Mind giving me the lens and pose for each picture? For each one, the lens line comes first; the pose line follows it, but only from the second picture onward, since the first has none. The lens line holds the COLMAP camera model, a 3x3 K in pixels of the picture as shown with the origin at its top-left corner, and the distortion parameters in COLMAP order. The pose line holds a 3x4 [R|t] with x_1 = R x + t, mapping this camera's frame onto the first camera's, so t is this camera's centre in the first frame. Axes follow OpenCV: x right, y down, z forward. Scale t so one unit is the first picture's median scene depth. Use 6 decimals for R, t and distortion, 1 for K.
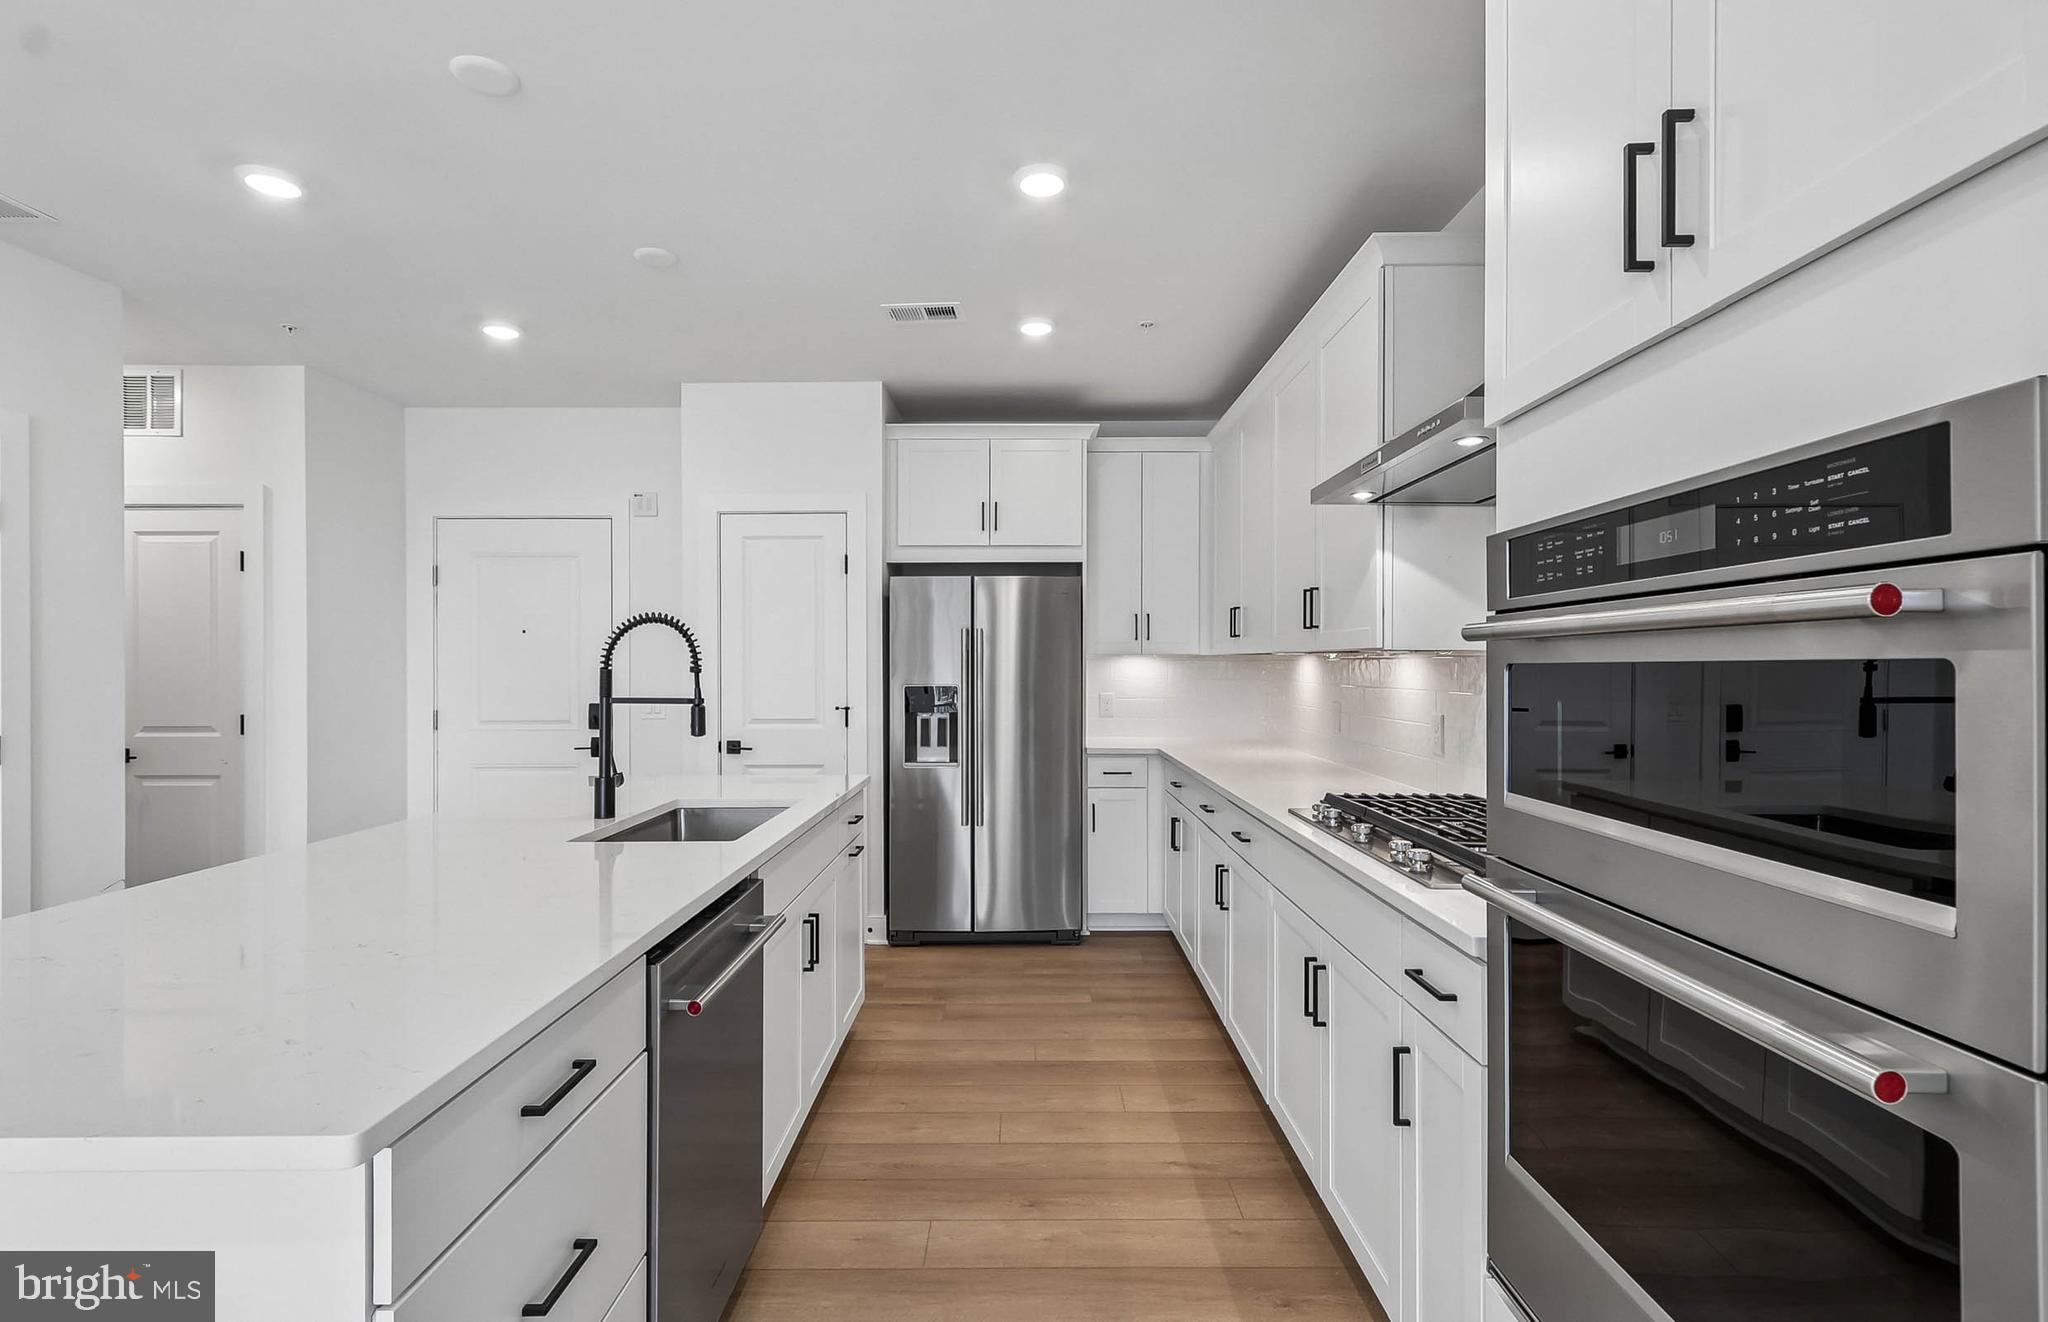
lens RADIAL K [[954.5, 0, 1021.9], [0, 954.5, 662.1], [0, 0, 1]] dist [0.011785, -0.002091]
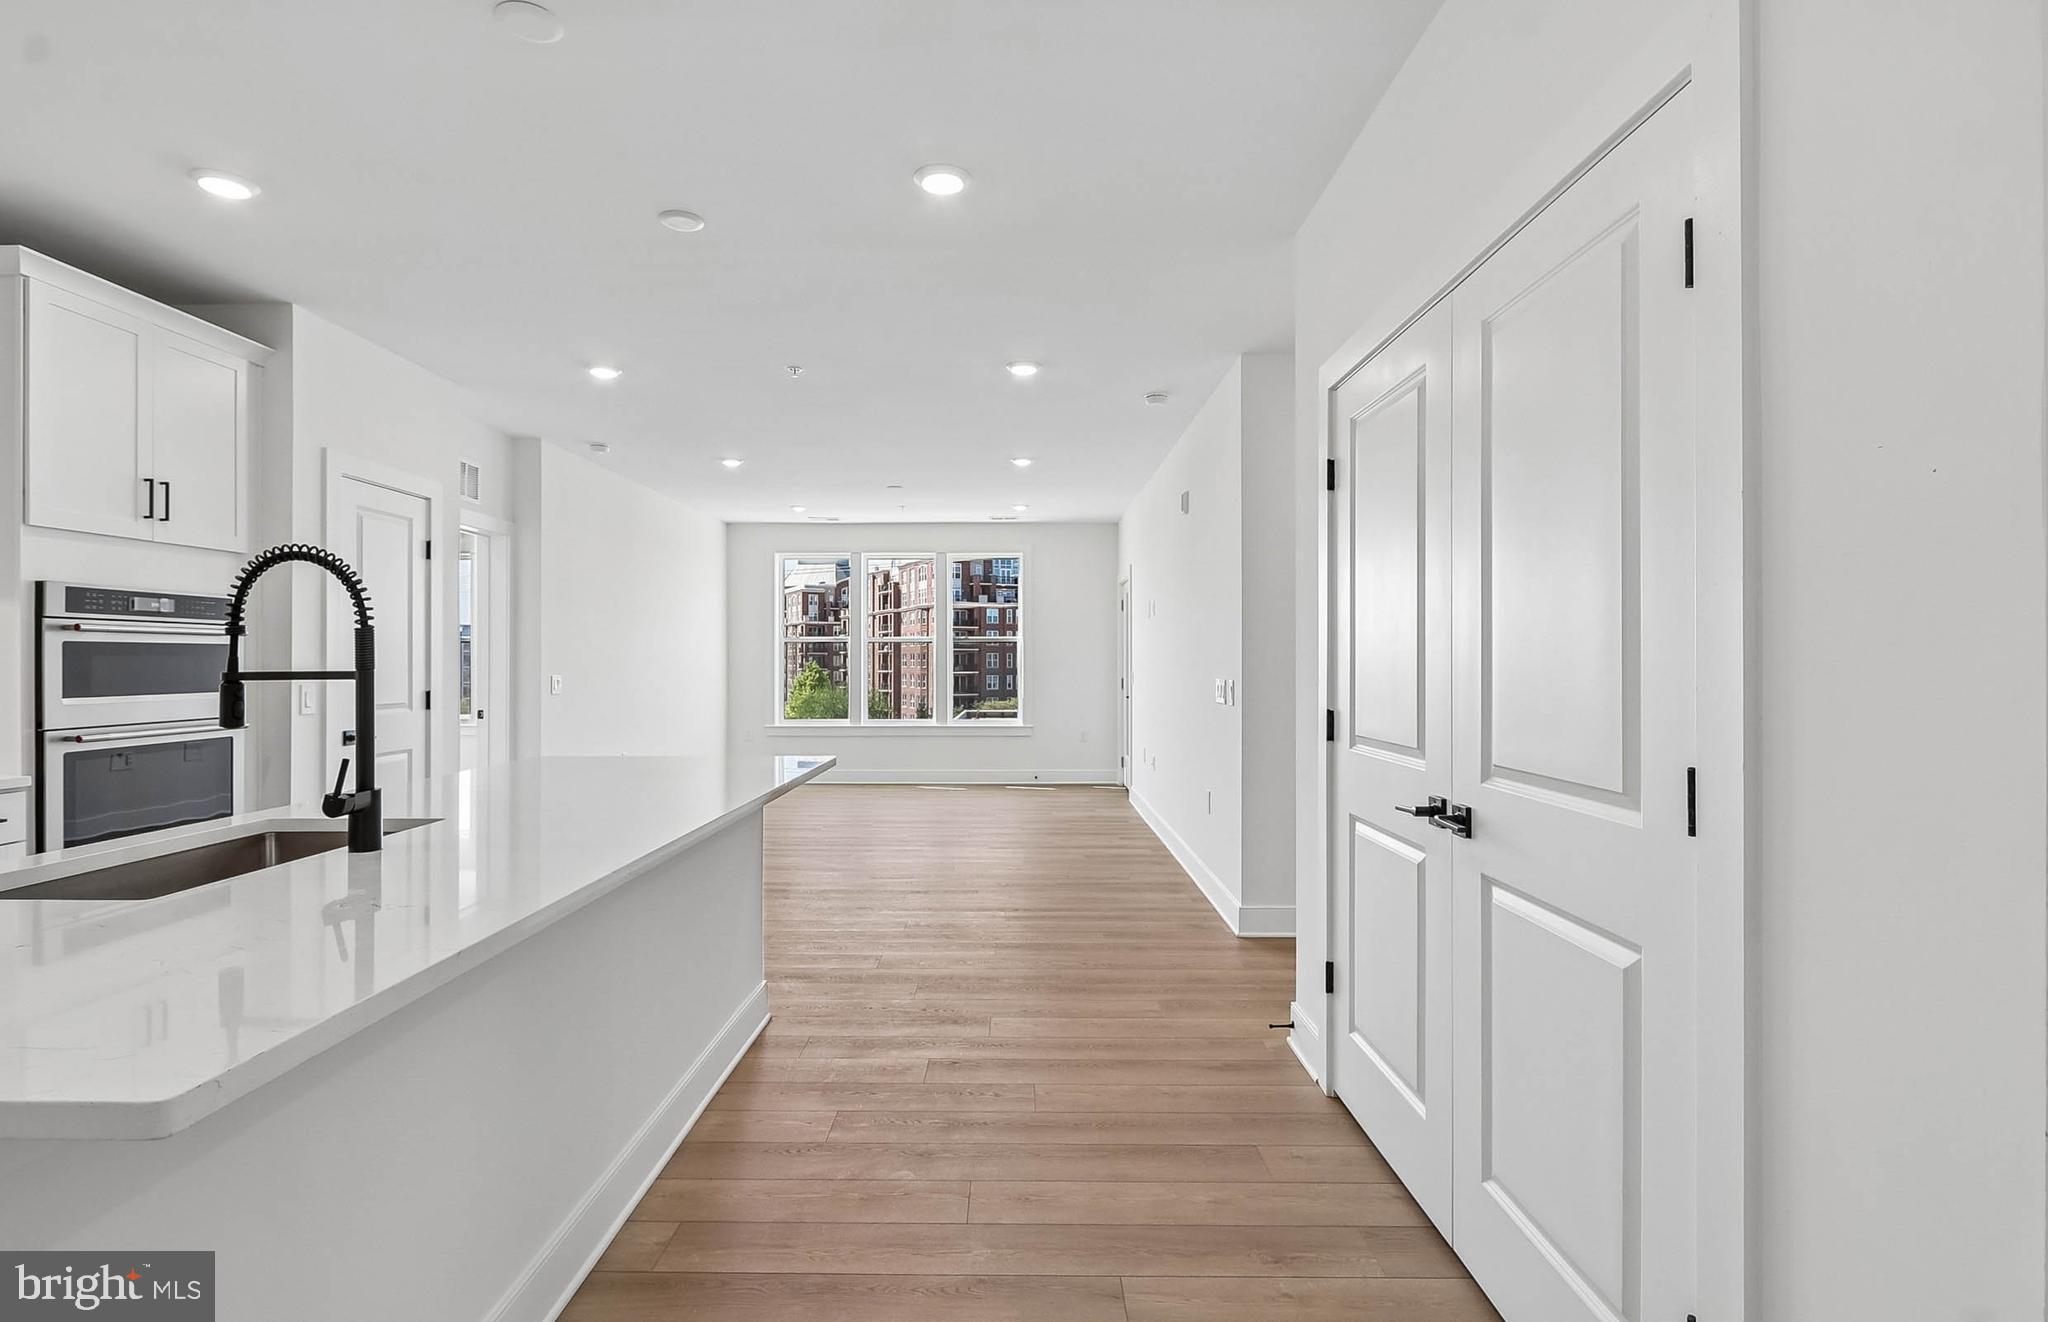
lens RADIAL K [[954.5, 0, 996.4], [0, 954.5, 656.6], [0, 0, 1]] dist [0.011785, -0.002091]
pose [[-0.999690, 0.004590, 0.024489, -0.586036], [0.004362, 0.999947, -0.009372, 0.022957], [-0.024530, -0.009262, -0.999656, 1.083965]]
